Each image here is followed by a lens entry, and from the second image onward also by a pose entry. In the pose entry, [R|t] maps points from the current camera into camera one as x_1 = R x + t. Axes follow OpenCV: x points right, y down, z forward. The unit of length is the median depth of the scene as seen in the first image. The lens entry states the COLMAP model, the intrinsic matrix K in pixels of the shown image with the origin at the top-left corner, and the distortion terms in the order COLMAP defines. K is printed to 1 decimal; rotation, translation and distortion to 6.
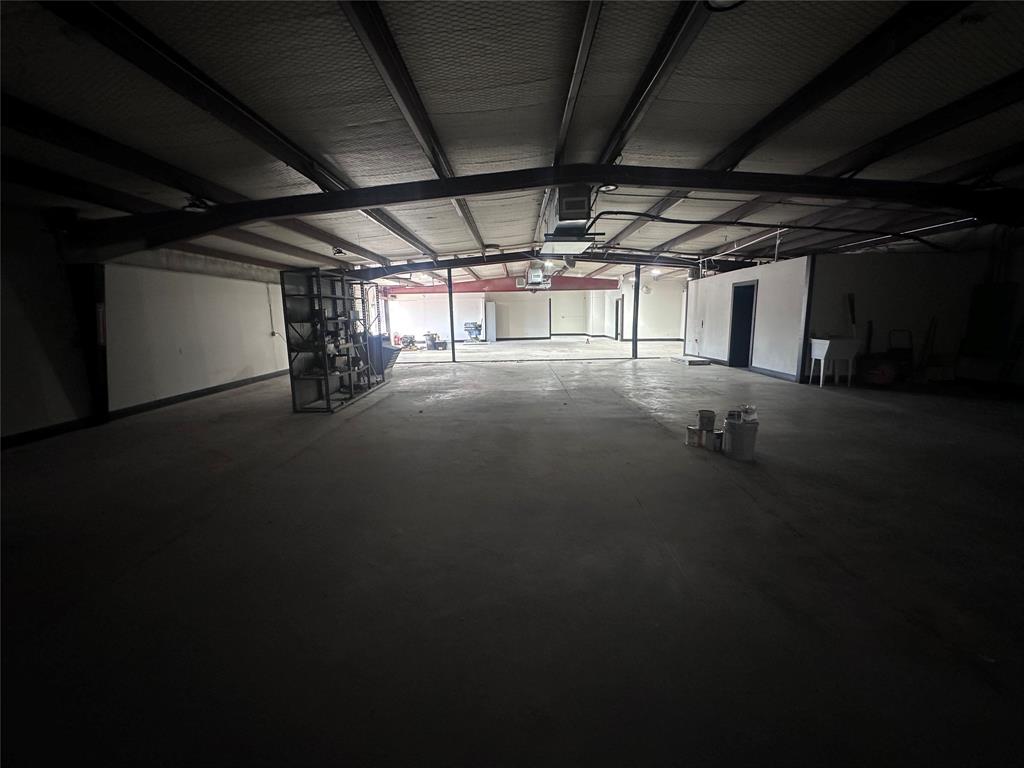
lens RADIAL K [[406.6, 0, 513.3], [0, 406.6, 381.8], [0, 0, 1]] dist [-0.003697, -0.000174]
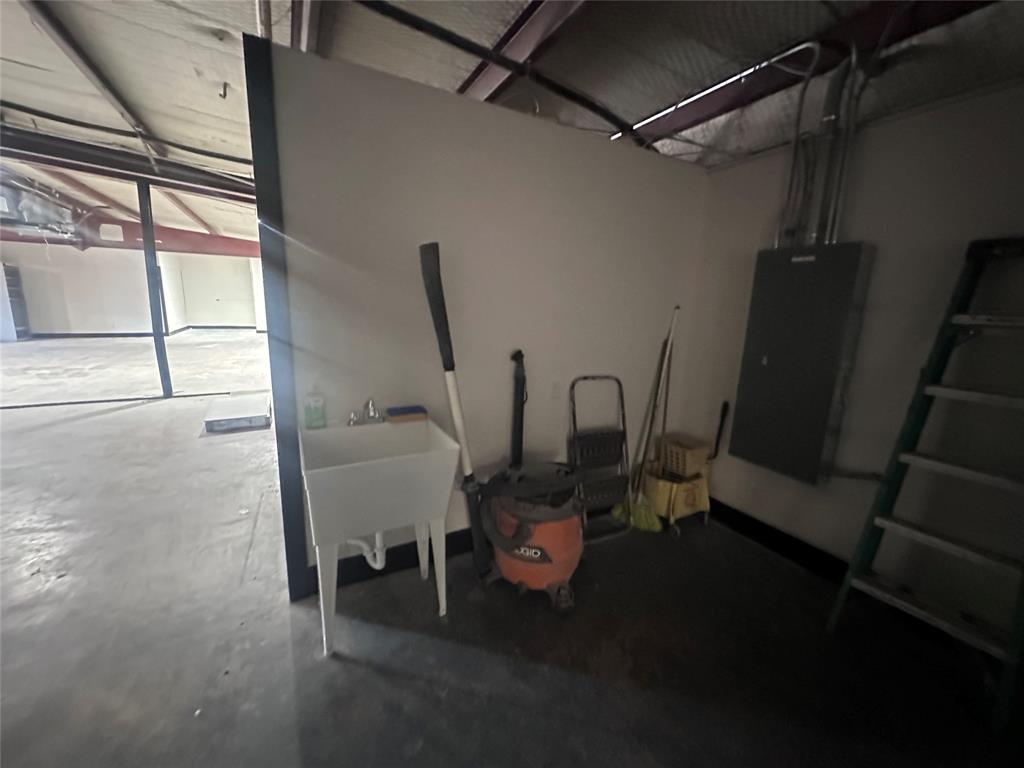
lens RADIAL K [[406.6, 0, 506.7], [0, 406.6, 381.5], [0, 0, 1]] dist [-0.003697, -0.000174]
pose [[0.876476, -0.045598, 0.479282, 0.723714], [0.031383, 0.998799, 0.037633, -0.138994], [-0.480422, -0.017943, 0.876854, 0.735534]]
